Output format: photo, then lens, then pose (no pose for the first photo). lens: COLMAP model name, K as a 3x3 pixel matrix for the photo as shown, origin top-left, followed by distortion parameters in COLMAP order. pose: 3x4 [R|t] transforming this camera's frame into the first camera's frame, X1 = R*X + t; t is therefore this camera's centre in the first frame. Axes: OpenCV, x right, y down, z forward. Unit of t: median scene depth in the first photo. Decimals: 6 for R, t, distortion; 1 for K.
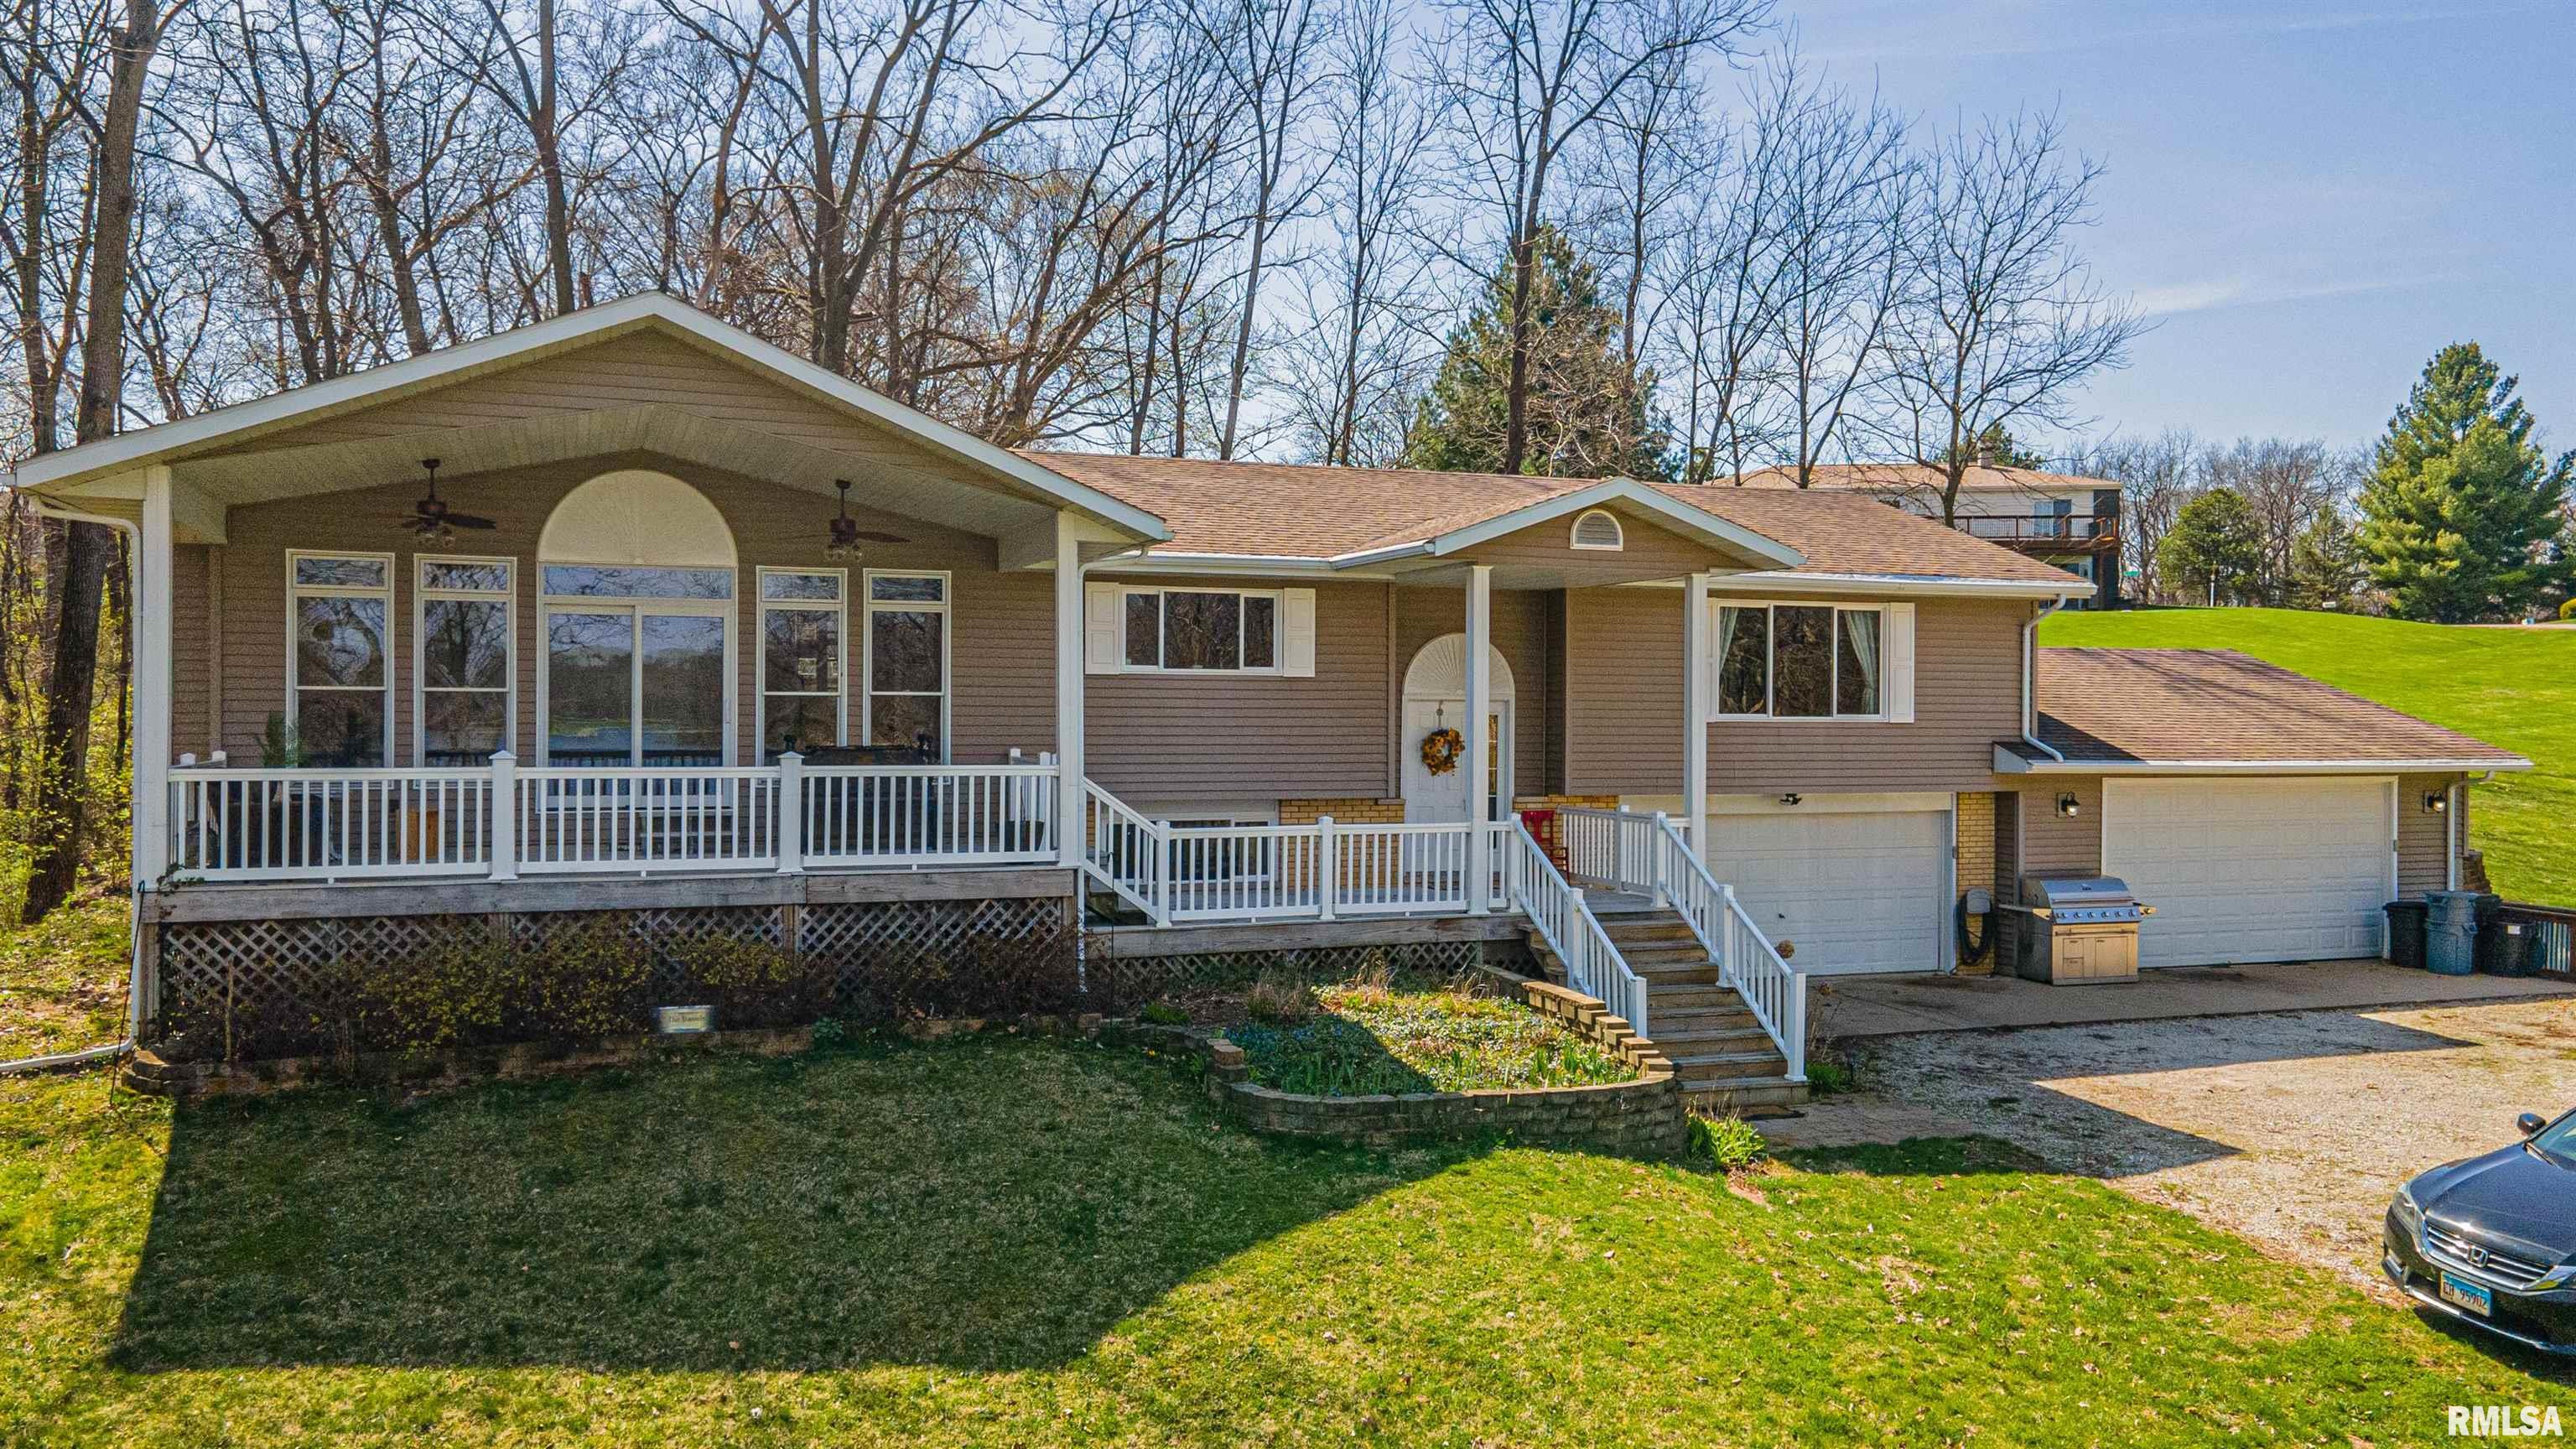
lens RADIAL K [[1916.9, 0, 1290.9], [0, 1916.9, 715.0], [0, 0, 1]] dist [0.002918, 0.105987]
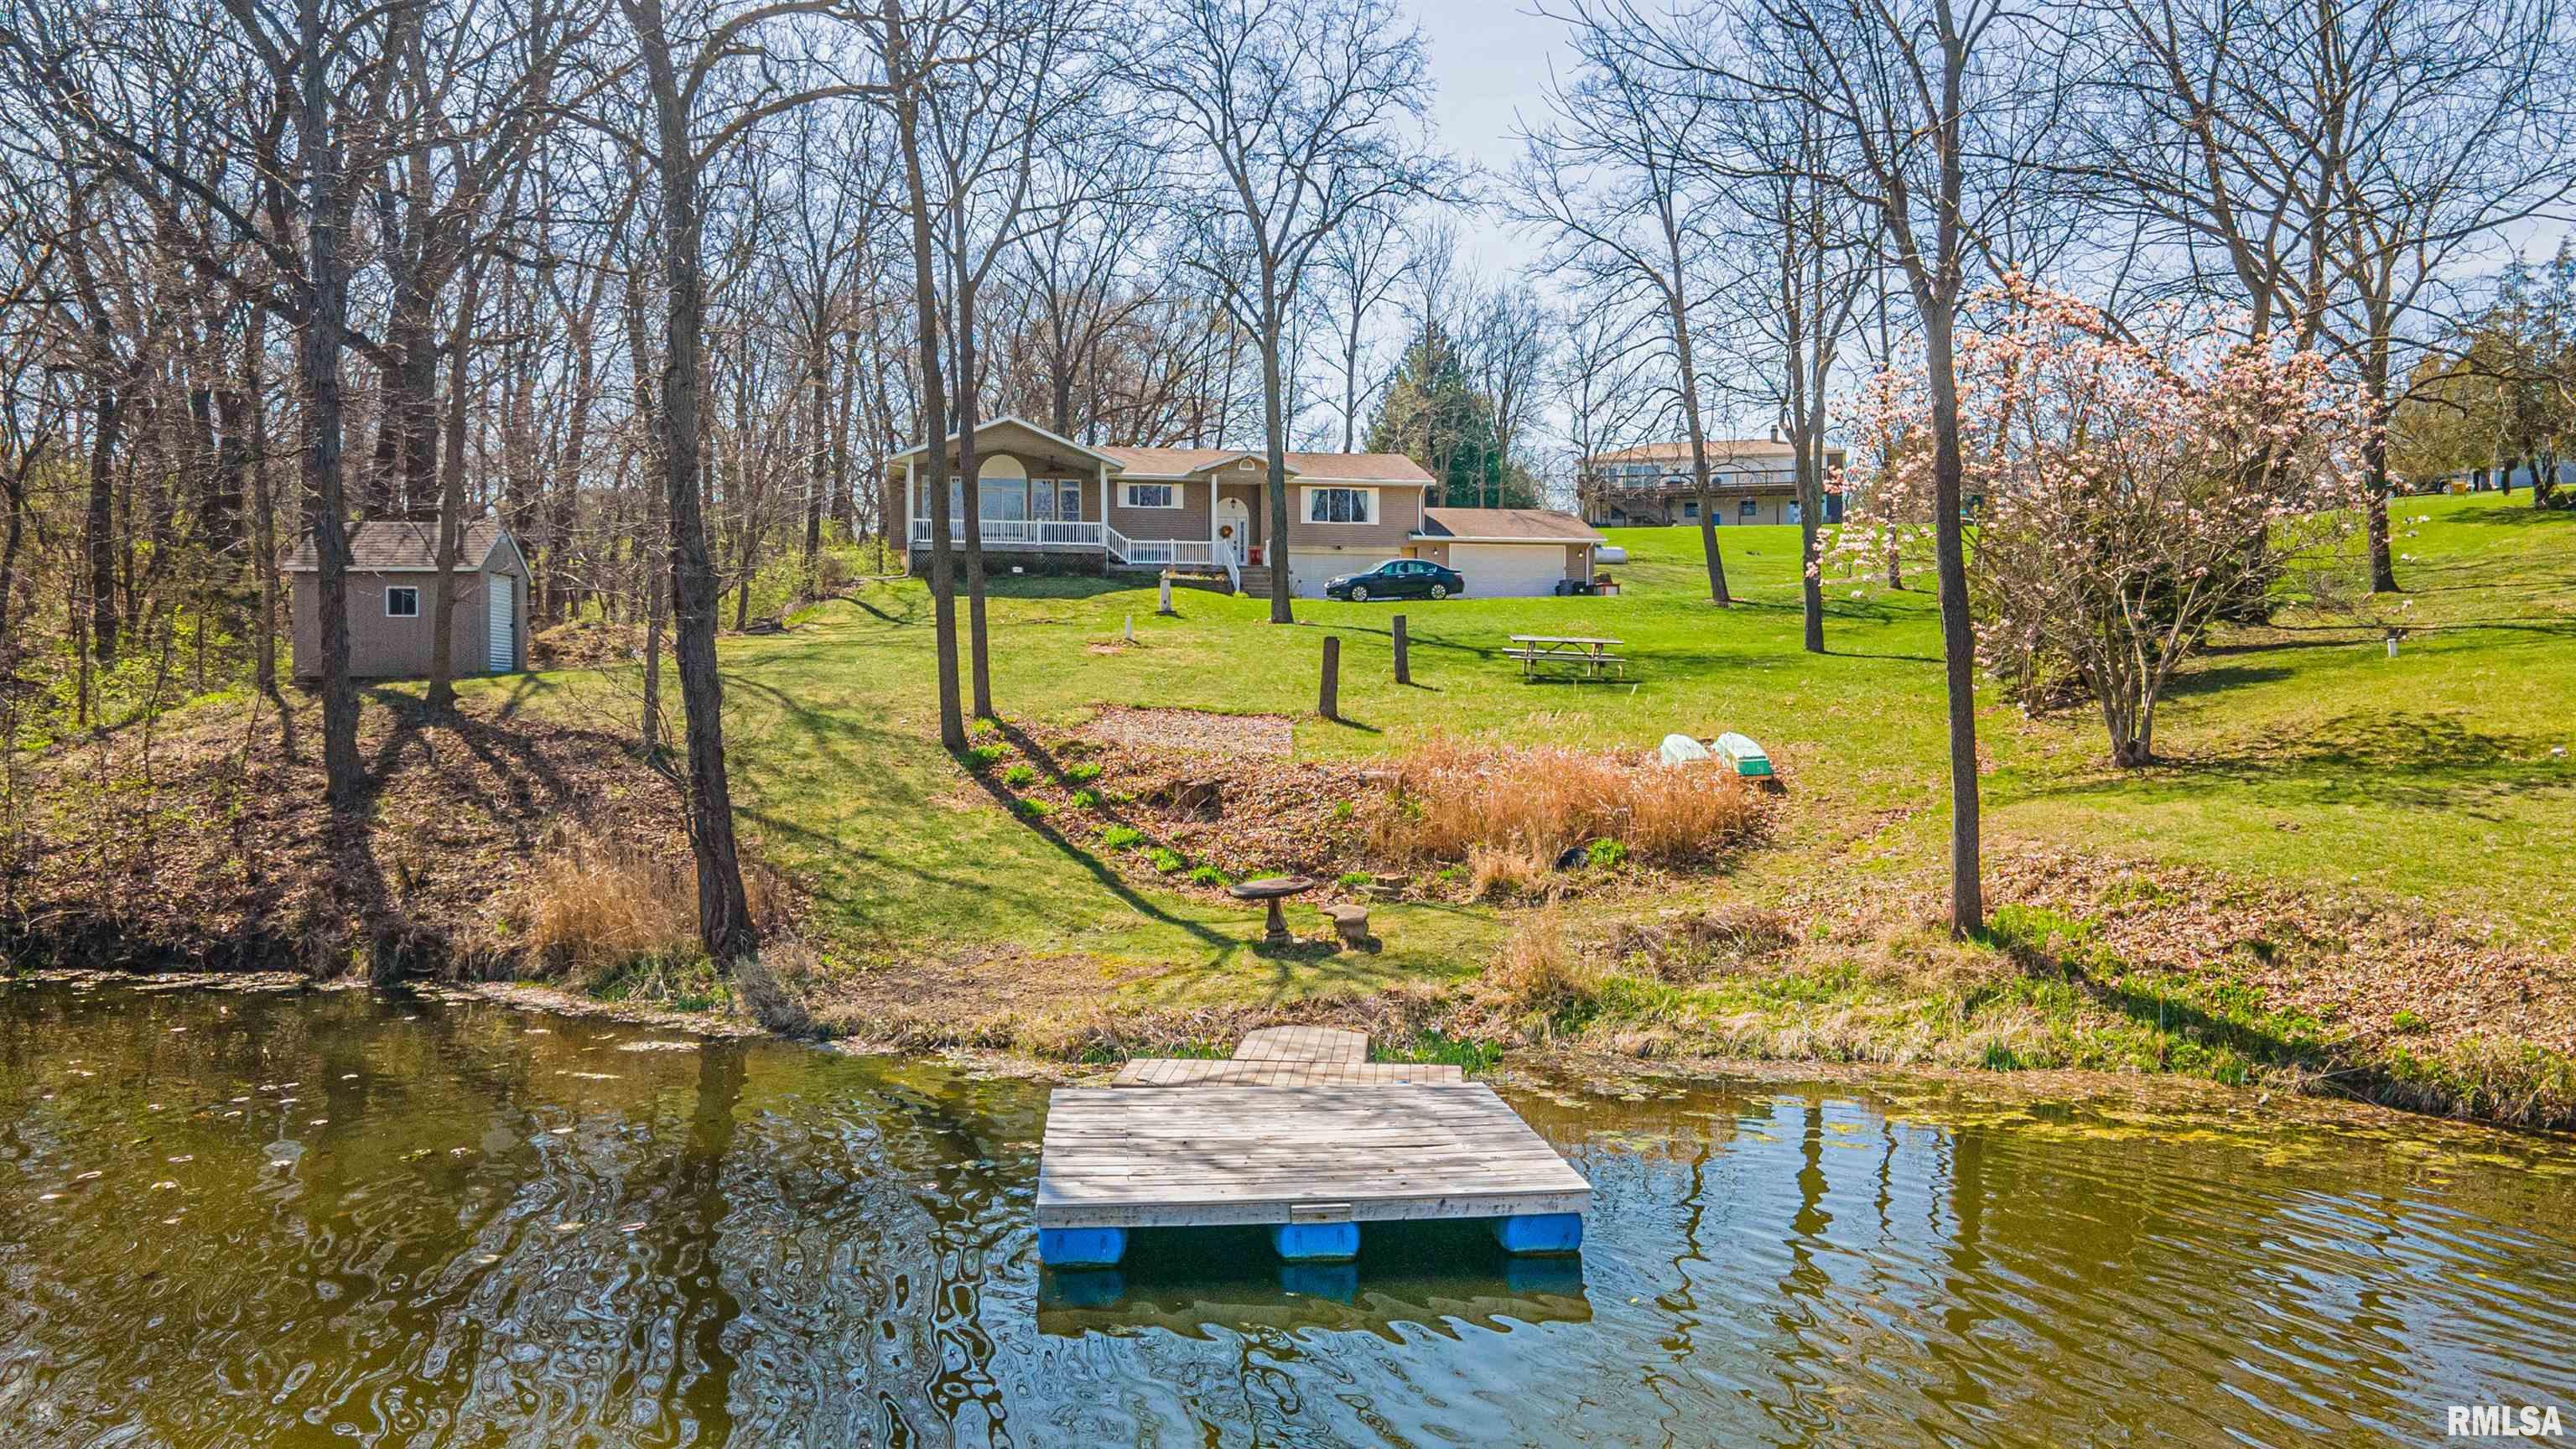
lens RADIAL K [[1916.9, 0, 1290.9], [0, 1916.9, 715.0], [0, 0, 1]] dist [0.002918, 0.105987]
pose [[0.990671, -0.007858, -0.136048, 0.714309], [0.008522, 0.999954, 0.004300, 0.360732], [0.136008, -0.005419, 0.990693, -2.584717]]
